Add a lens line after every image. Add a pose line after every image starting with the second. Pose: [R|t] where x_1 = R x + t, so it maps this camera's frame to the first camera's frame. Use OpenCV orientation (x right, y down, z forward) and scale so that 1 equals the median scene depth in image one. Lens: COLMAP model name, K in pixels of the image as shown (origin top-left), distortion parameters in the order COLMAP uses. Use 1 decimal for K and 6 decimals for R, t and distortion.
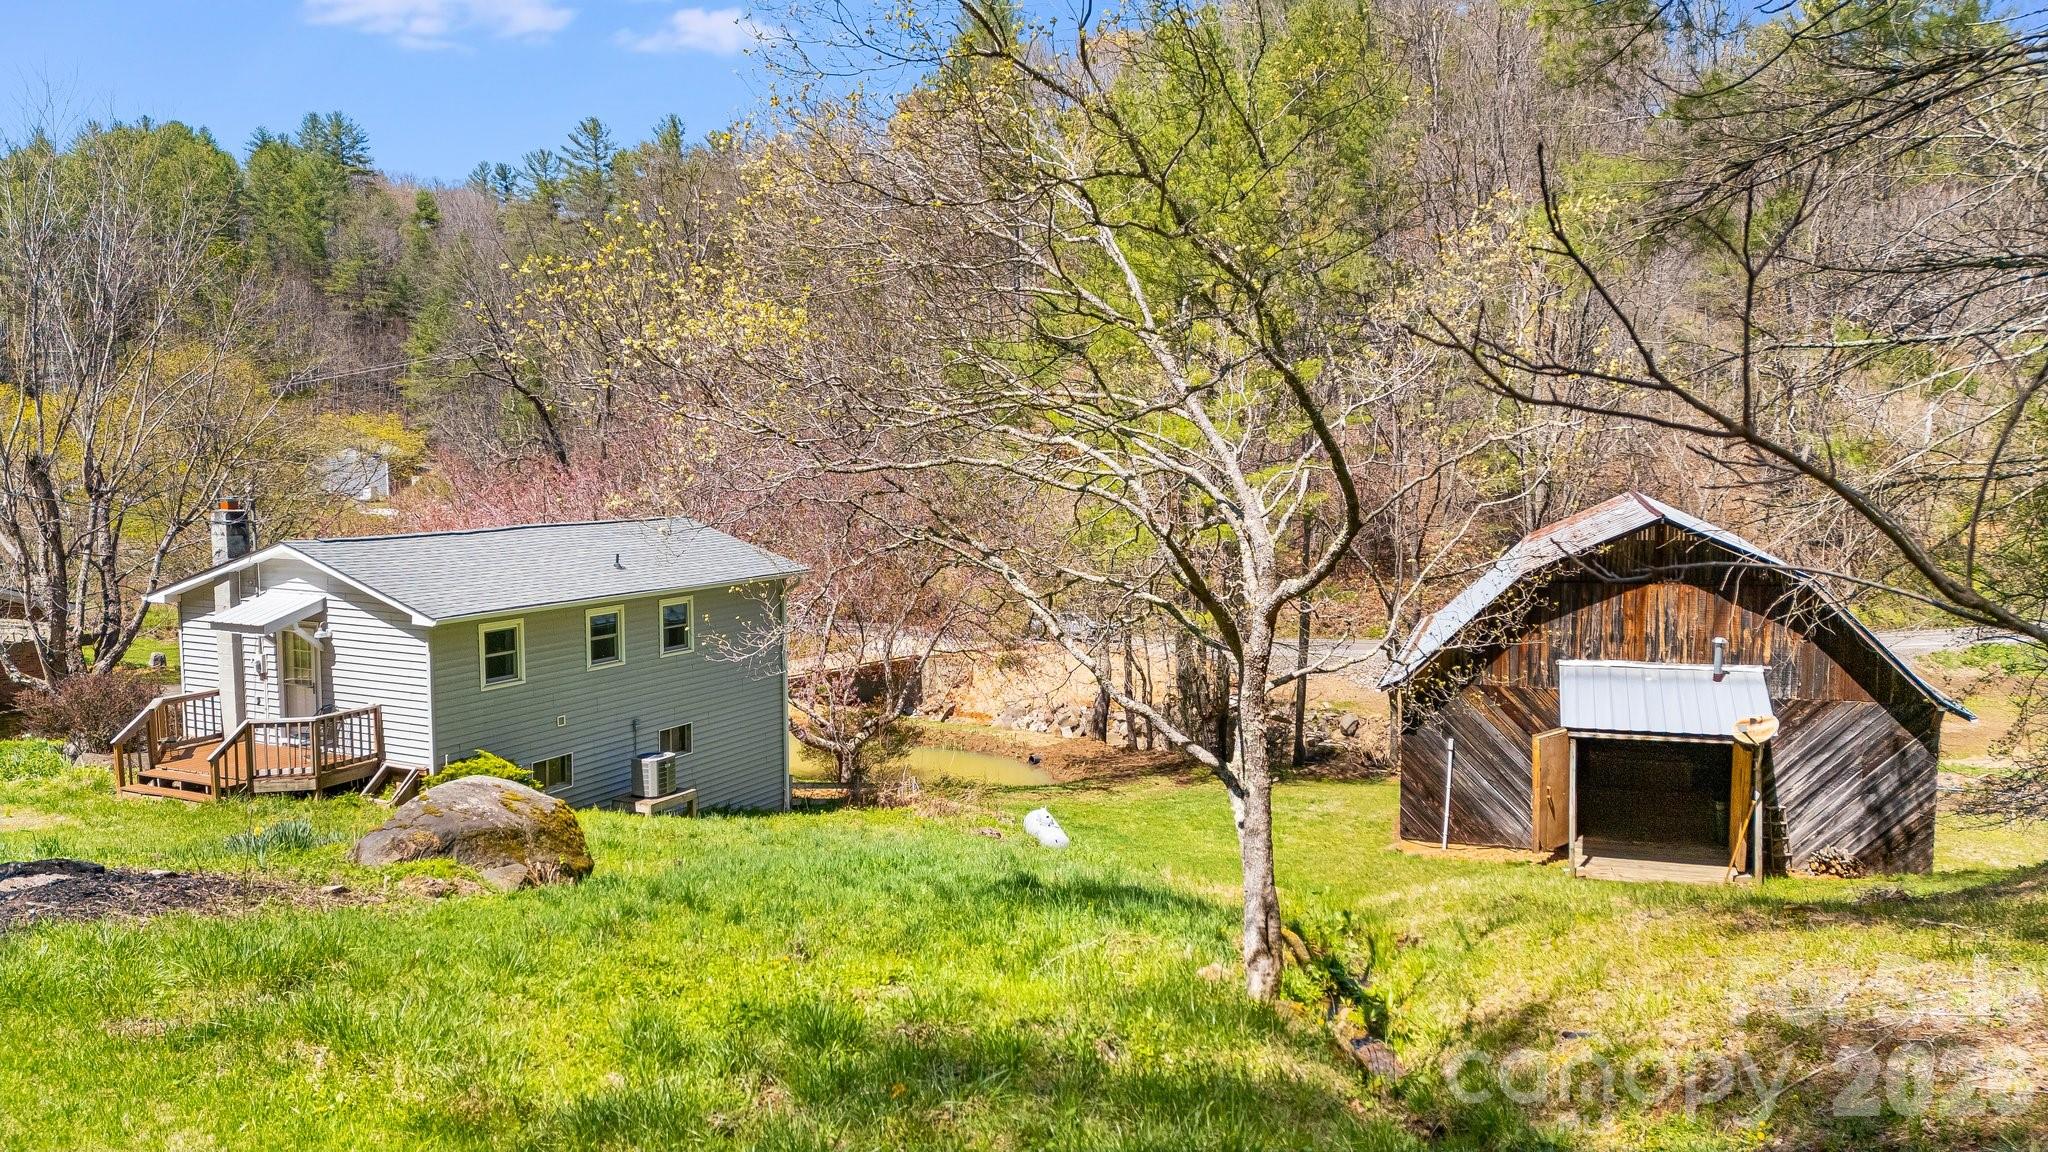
lens RADIAL K [[1547.6, 0, 1024.0], [0, 1547.6, 576.0], [0, 0, 1]] dist [0.150009, -0.150095]
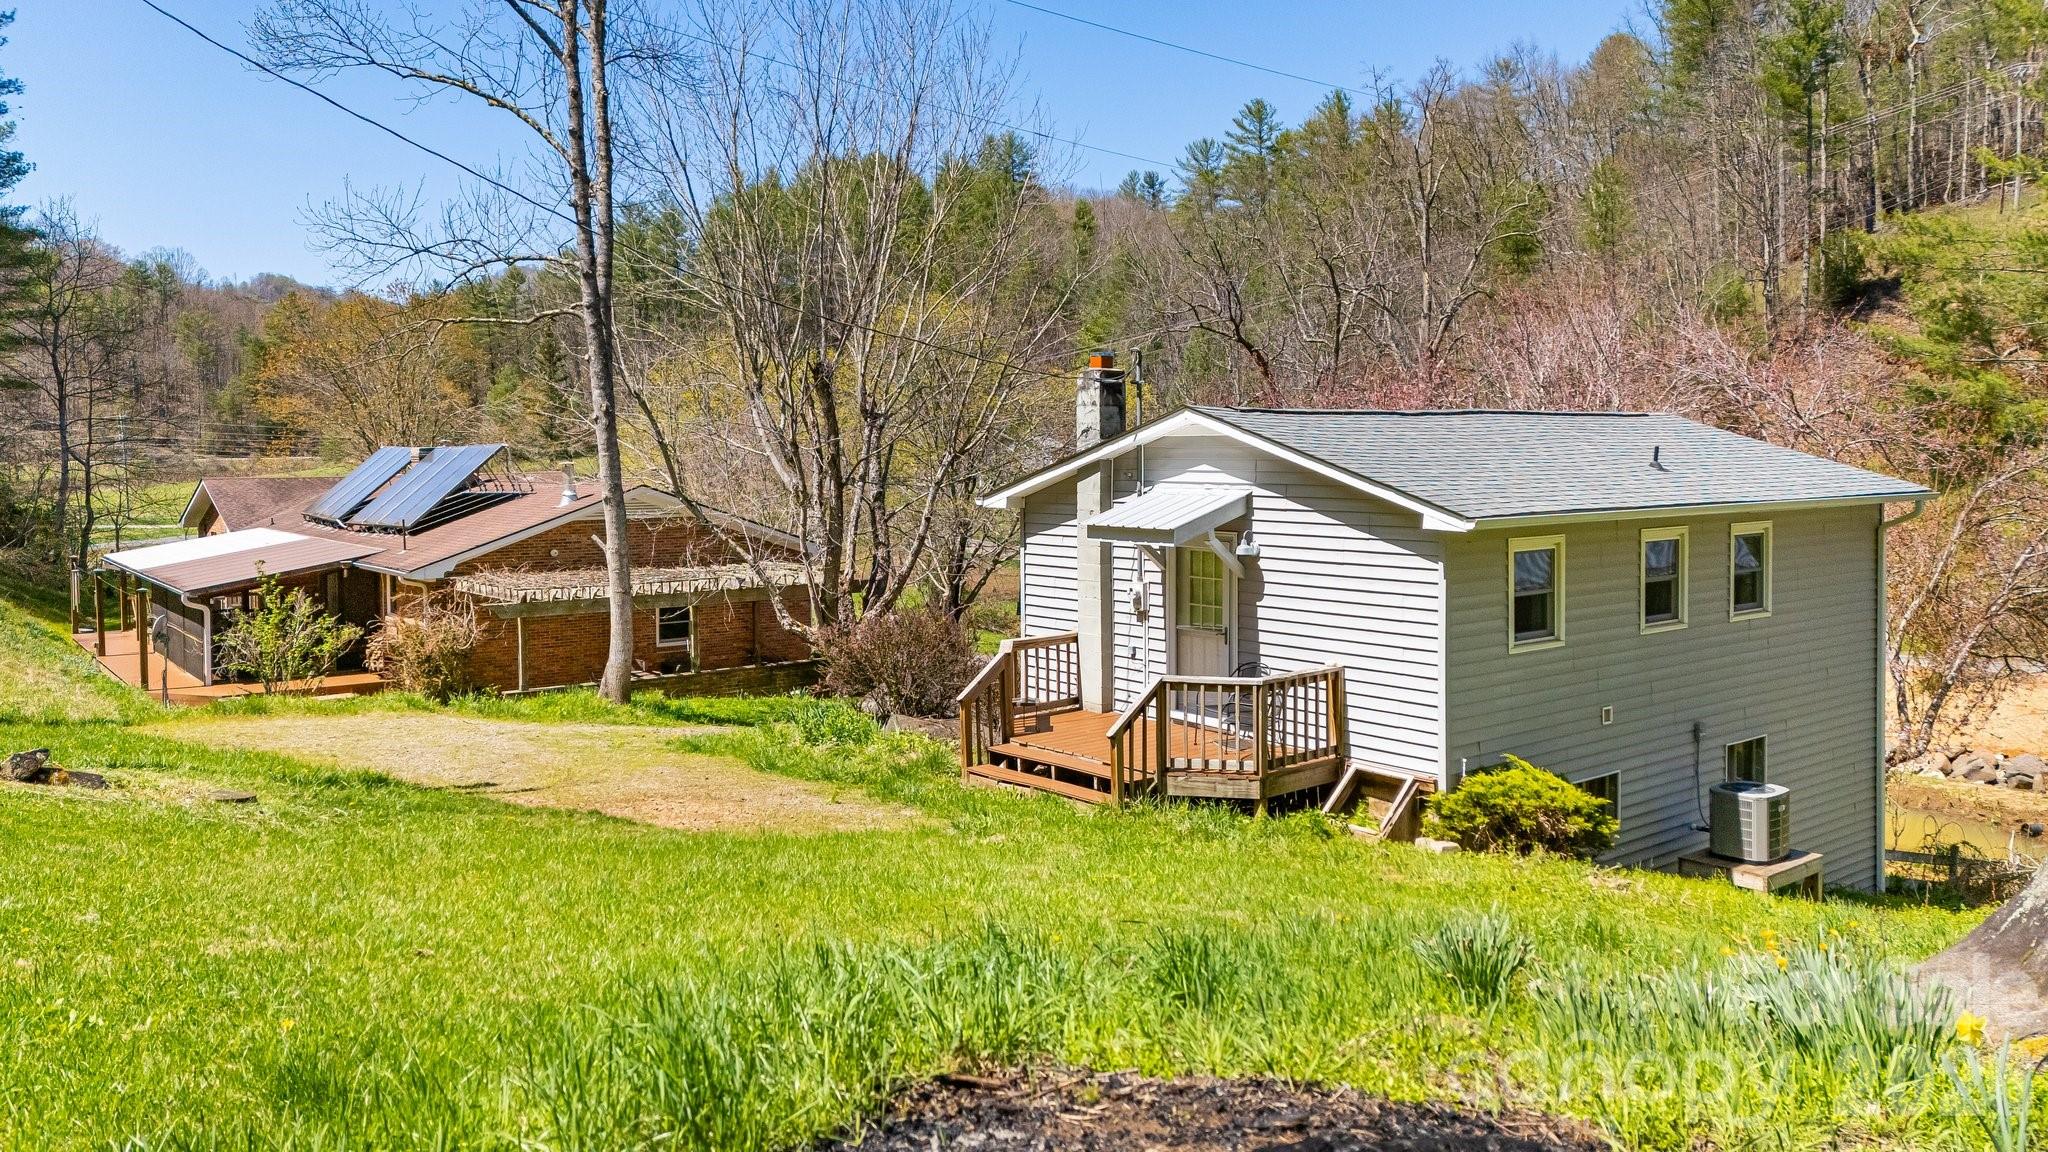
lens RADIAL K [[1547.6, 0, 1024.0], [0, 1547.6, 576.0], [0, 0, 1]] dist [0.150009, -0.150095]
pose [[0.928895, 0.028724, -0.369229, -0.287213], [-0.031486, 0.999503, -0.001455, 0.049118], [0.369003, 0.012977, 0.929337, 0.380790]]
